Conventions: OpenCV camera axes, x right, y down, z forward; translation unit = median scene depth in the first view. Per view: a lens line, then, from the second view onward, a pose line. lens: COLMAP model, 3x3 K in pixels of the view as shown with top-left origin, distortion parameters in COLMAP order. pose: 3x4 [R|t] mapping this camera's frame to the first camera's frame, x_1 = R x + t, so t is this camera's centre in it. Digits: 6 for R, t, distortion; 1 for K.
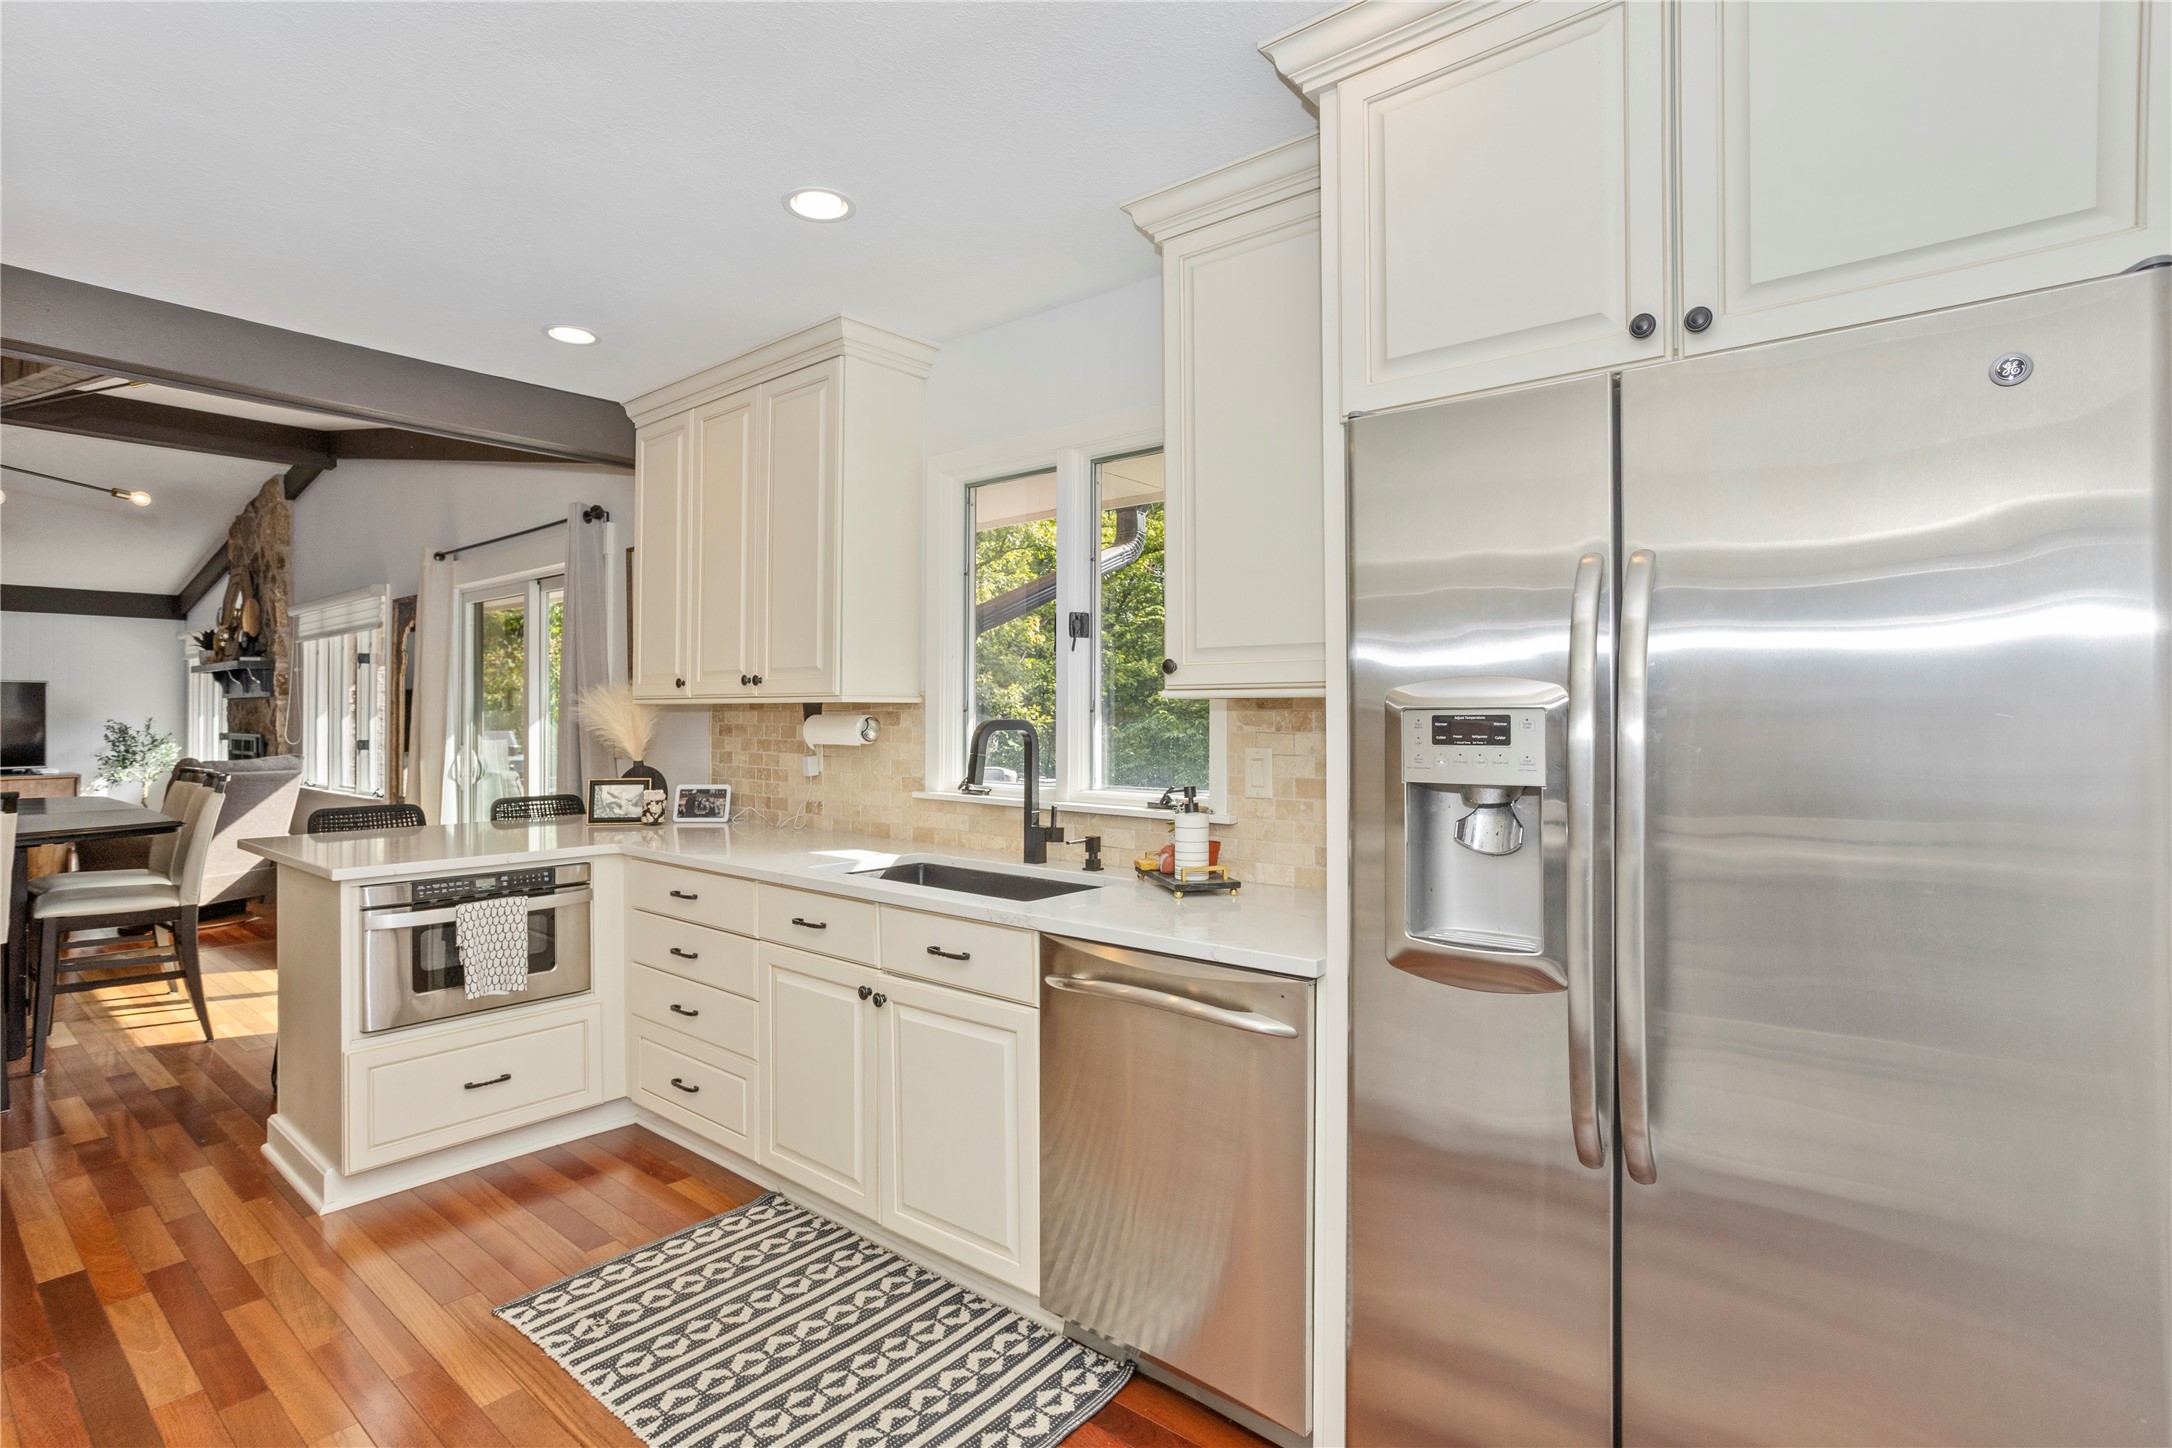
lens RADIAL K [[1071.0, 0, 1061.3], [0, 1071.0, 704.7], [0, 0, 1]] dist [-0.047078, 0.032717]
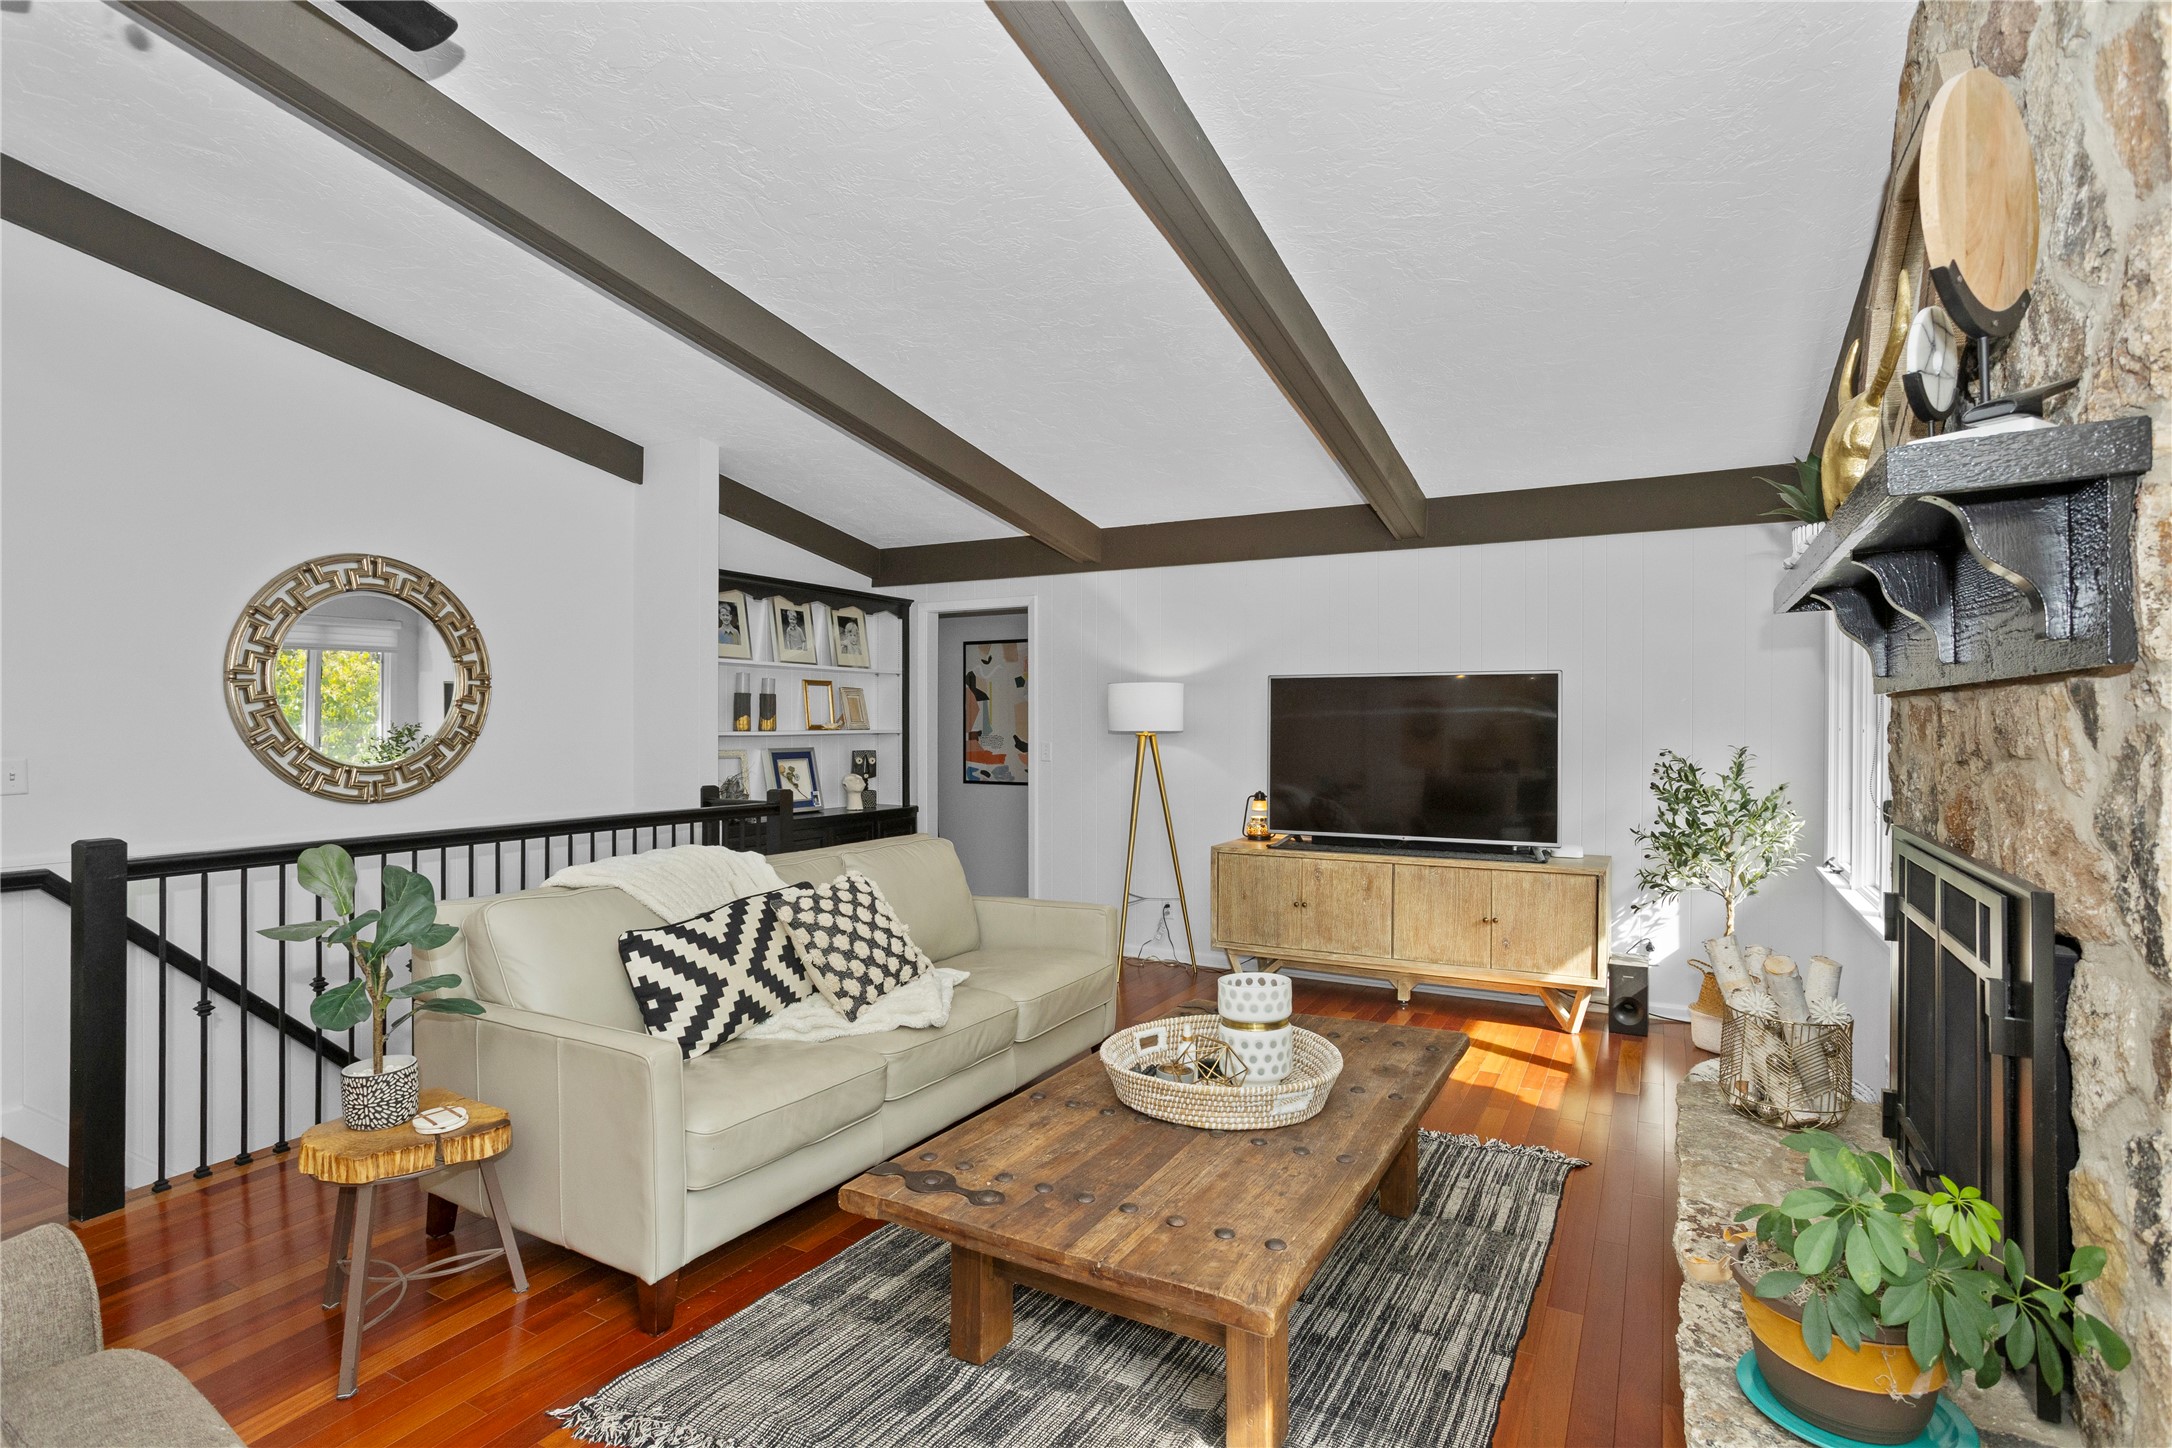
lens RADIAL K [[1056.2, 0, 1101.2], [0, 1056.2, 721.5], [0, 0, 1]] dist [-0.043589, 0.029026]
pose [[0.205785, -0.002783, -0.978593, -1.380663], [0.009473, 0.999955, -0.000852, -0.000410], [0.978551, -0.009095, 0.205802, 1.801053]]
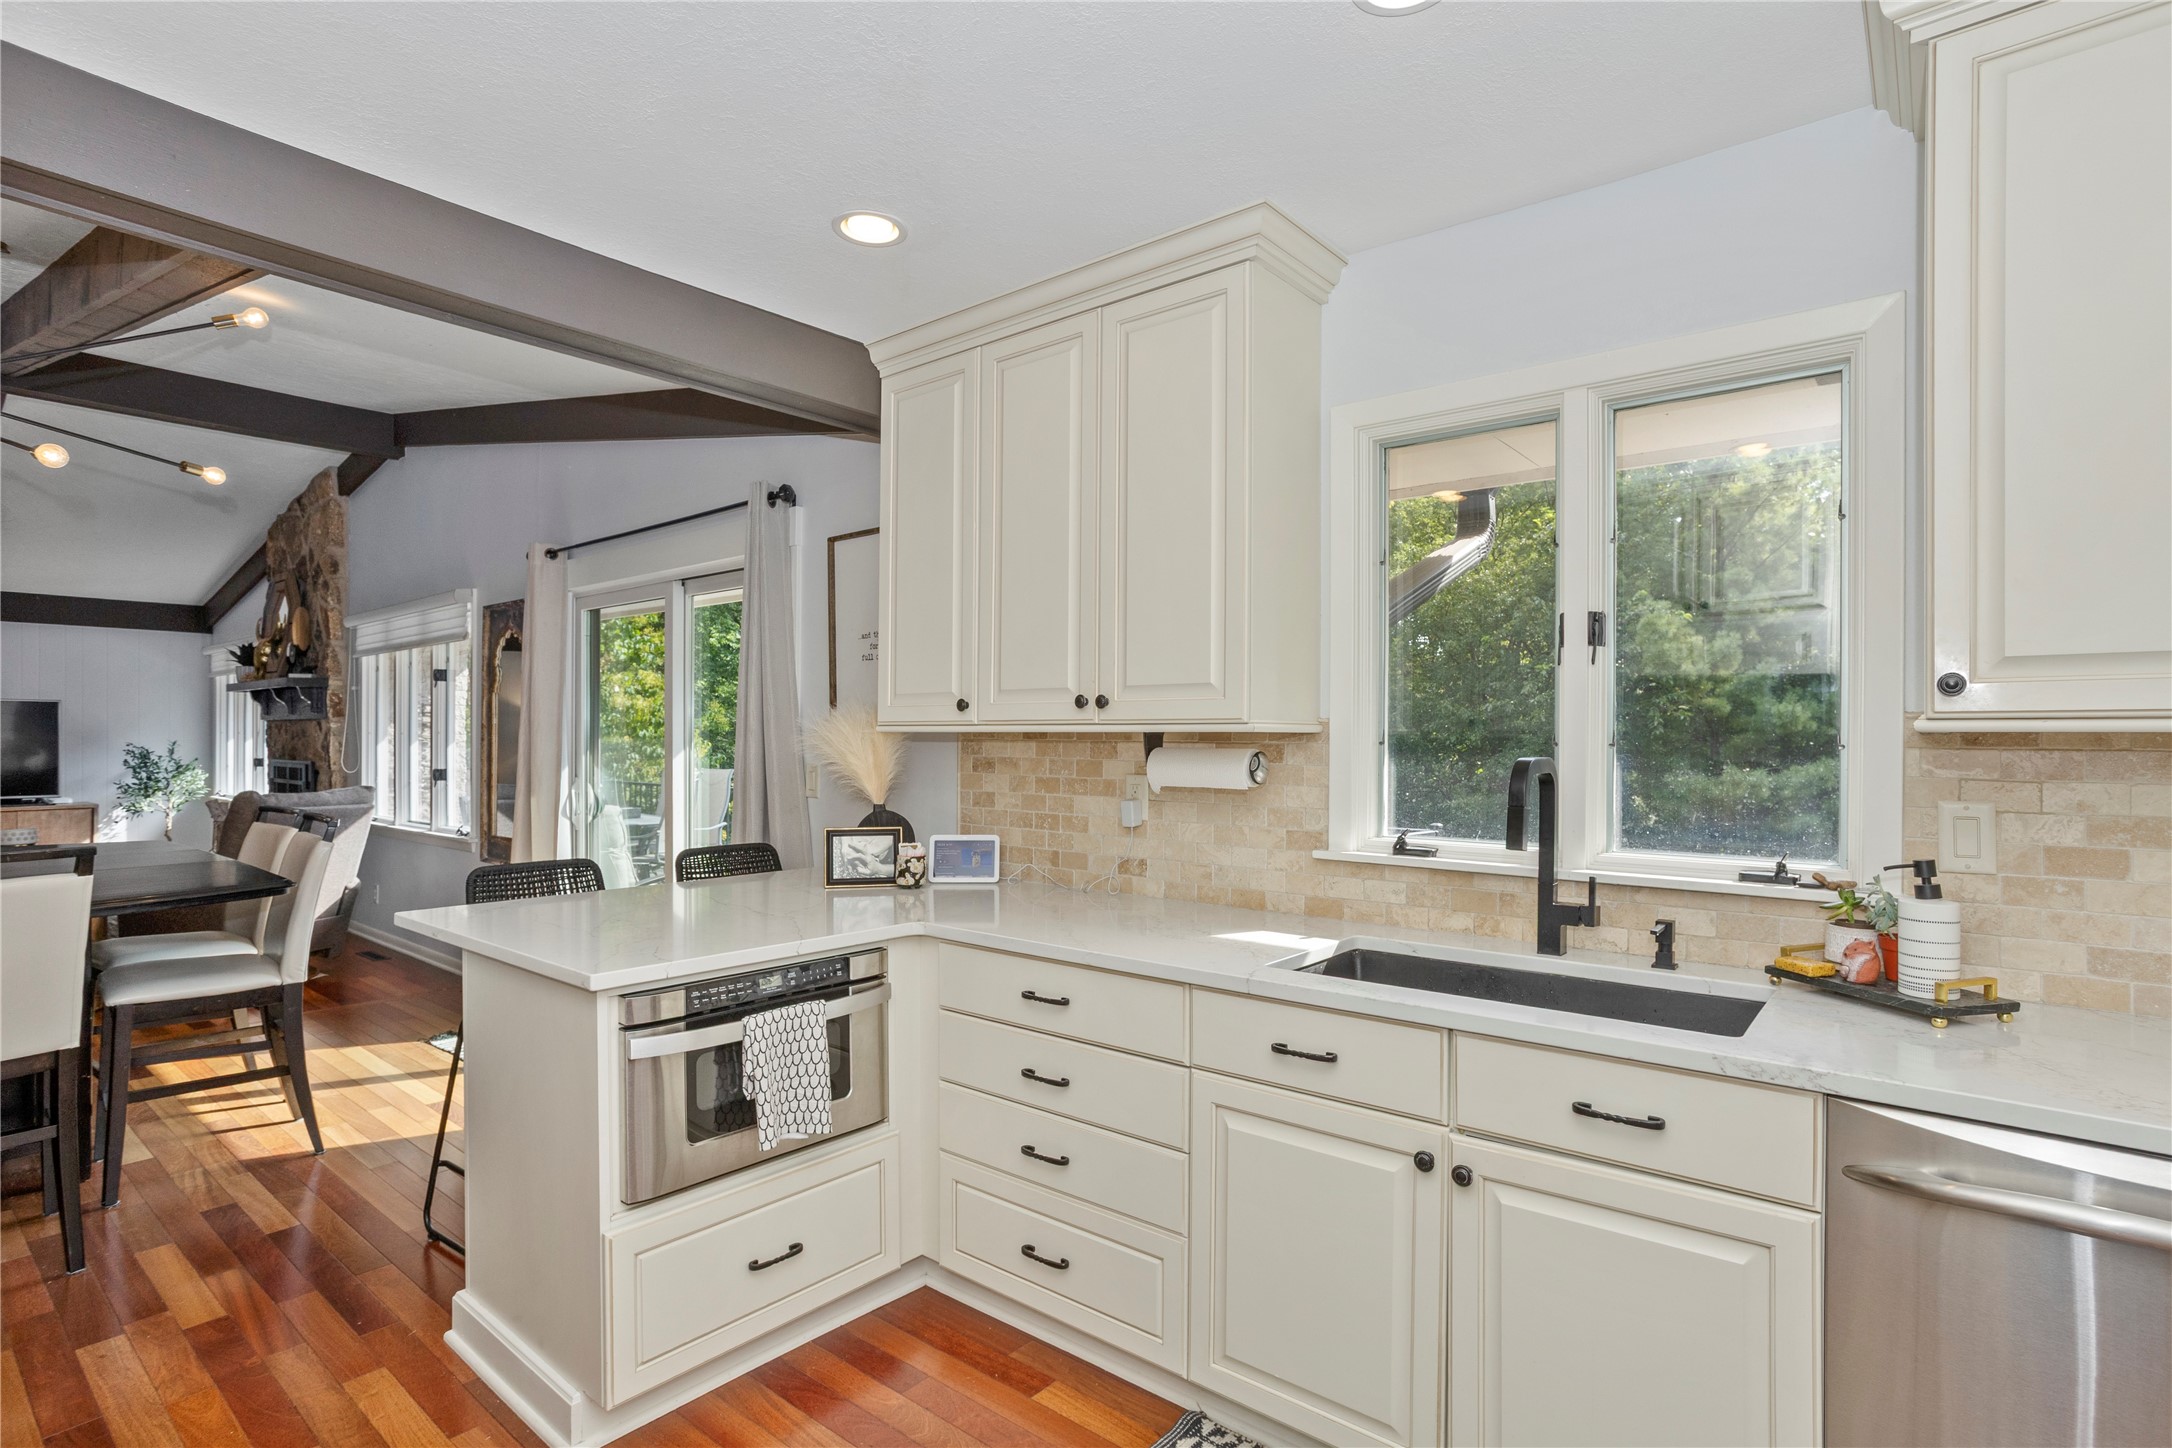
lens RADIAL K [[1080.5, 0, 1087.7], [0, 1080.5, 734.5], [0, 0, 1]] dist [-0.052614, 0.033523]
pose [[0.999805, 0.002888, 0.019514, -0.274582], [-0.003016, 0.999974, 0.006507, -0.004328], [-0.019495, -0.006564, 0.999788, 0.214579]]
